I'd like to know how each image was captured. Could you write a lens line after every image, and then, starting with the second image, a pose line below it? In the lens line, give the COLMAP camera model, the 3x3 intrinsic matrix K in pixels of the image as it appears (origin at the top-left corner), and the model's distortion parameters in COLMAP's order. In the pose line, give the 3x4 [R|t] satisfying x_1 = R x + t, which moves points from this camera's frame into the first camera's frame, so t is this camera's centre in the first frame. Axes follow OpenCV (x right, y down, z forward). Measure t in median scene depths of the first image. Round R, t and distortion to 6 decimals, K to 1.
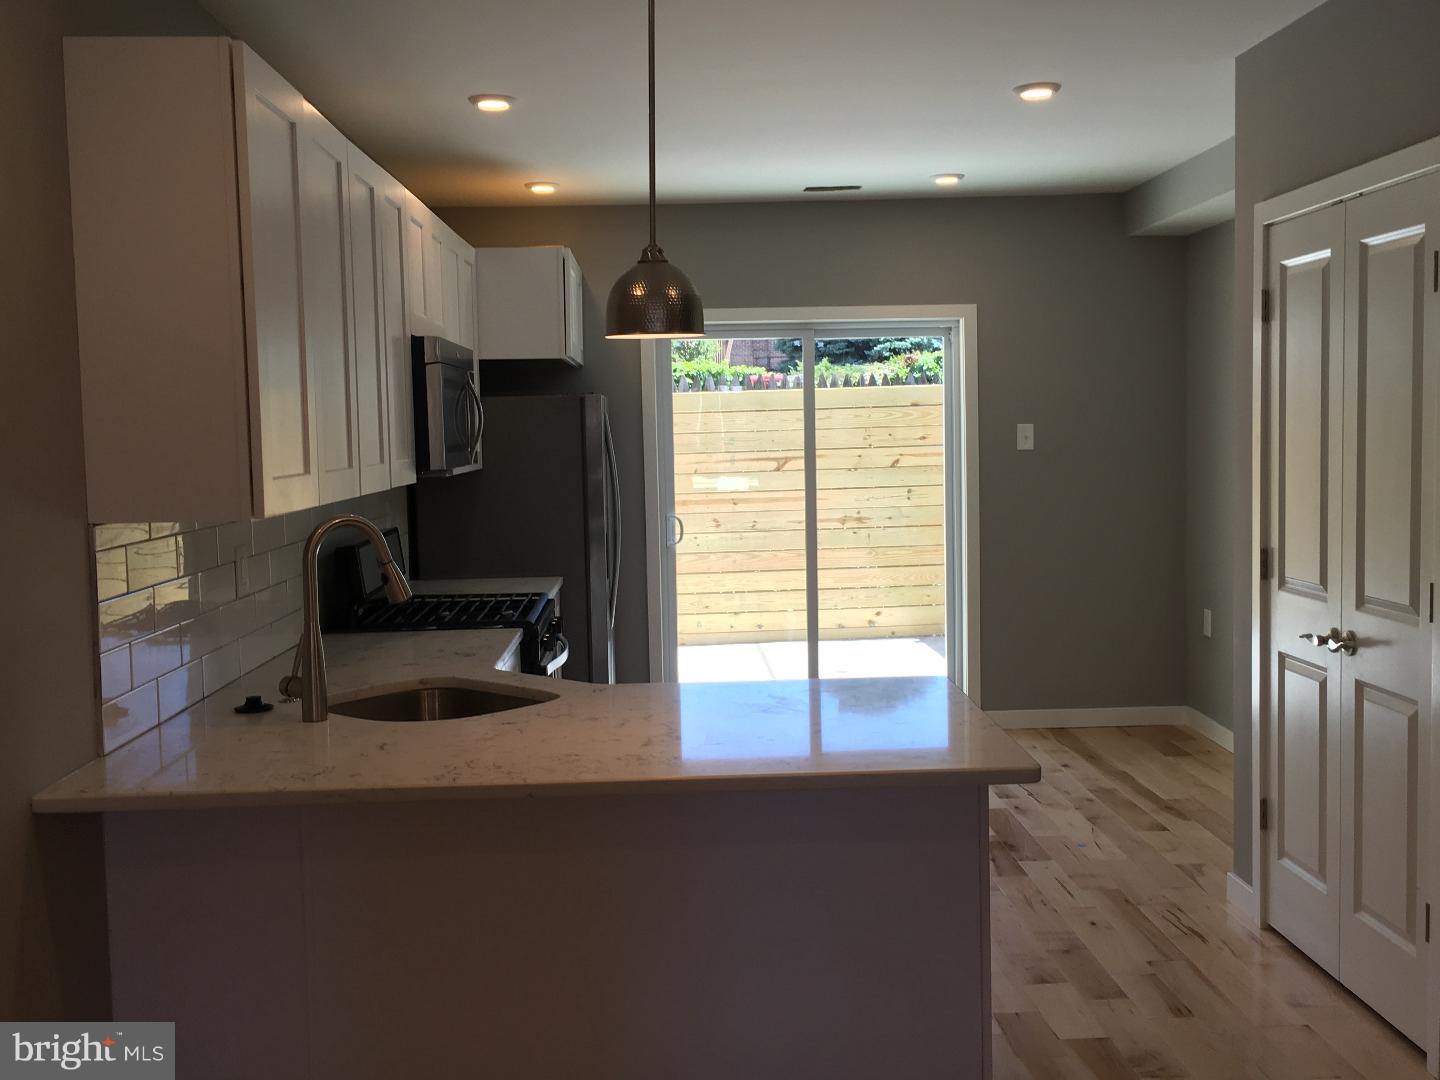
lens RADIAL K [[1438.3, 0, 721.5], [0, 1438.3, 533.8], [0, 0, 1]] dist [0.110228, 0.000532]
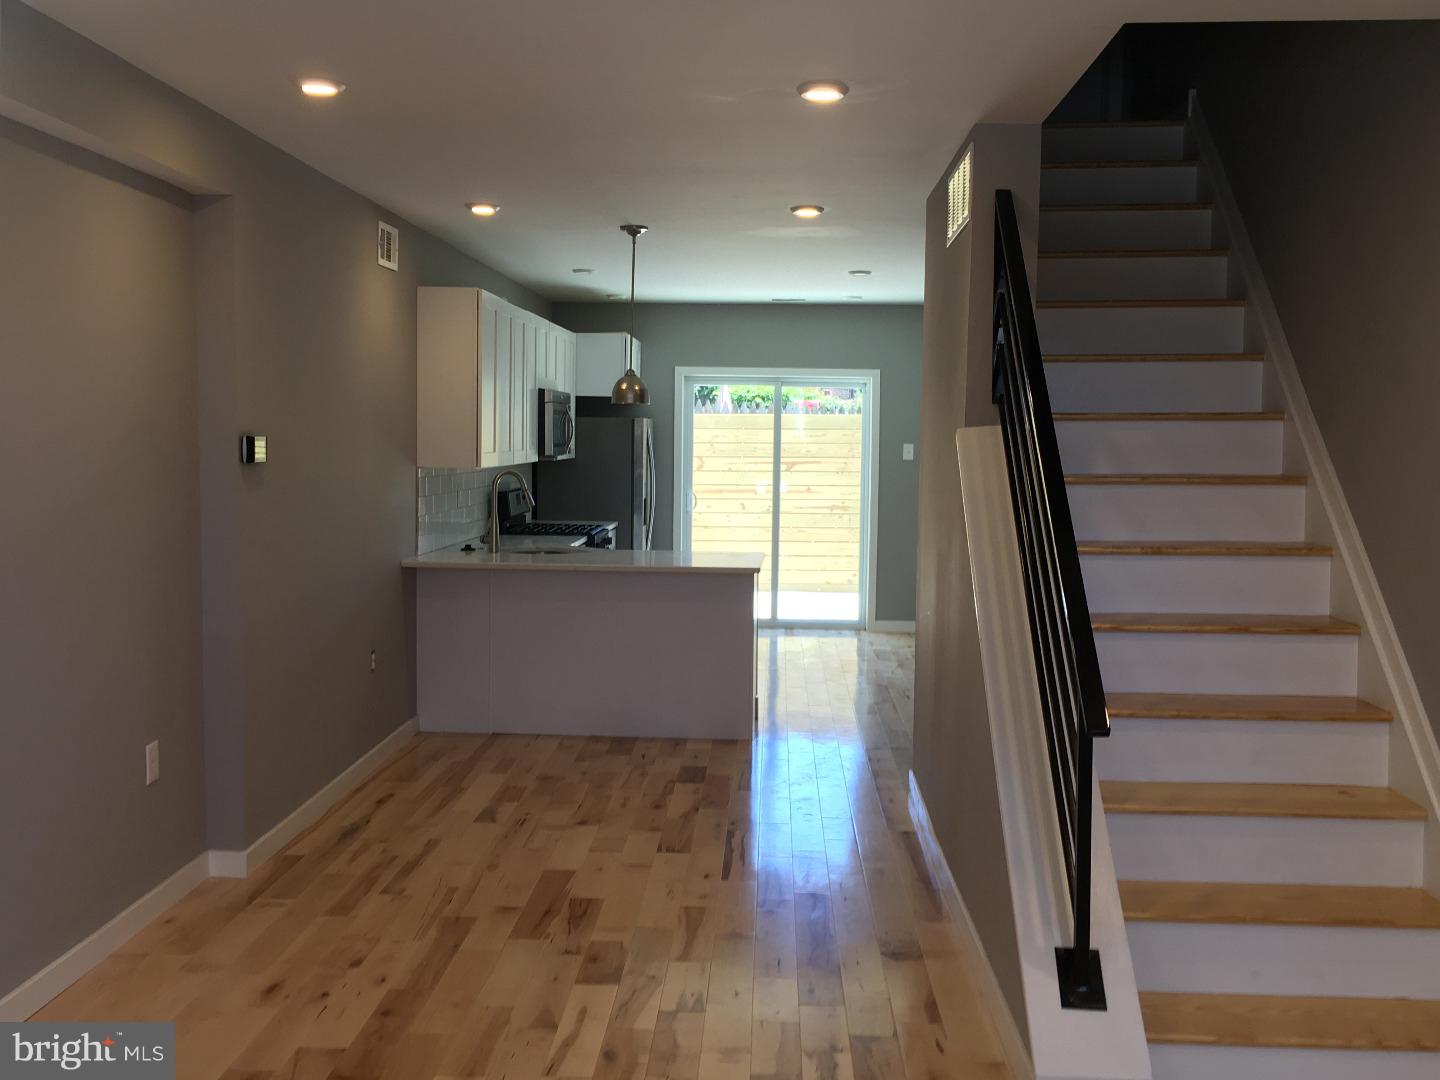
lens RADIAL K [[1438.3, 0, 721.5], [0, 1438.3, 533.8], [0, 0, 1]] dist [0.110228, 0.000532]
pose [[0.996062, 0.041514, -0.078342, 0.183282], [-0.042076, 0.999099, -0.005537, 0.059225], [0.078041, 0.008812, 0.996911, -0.876372]]
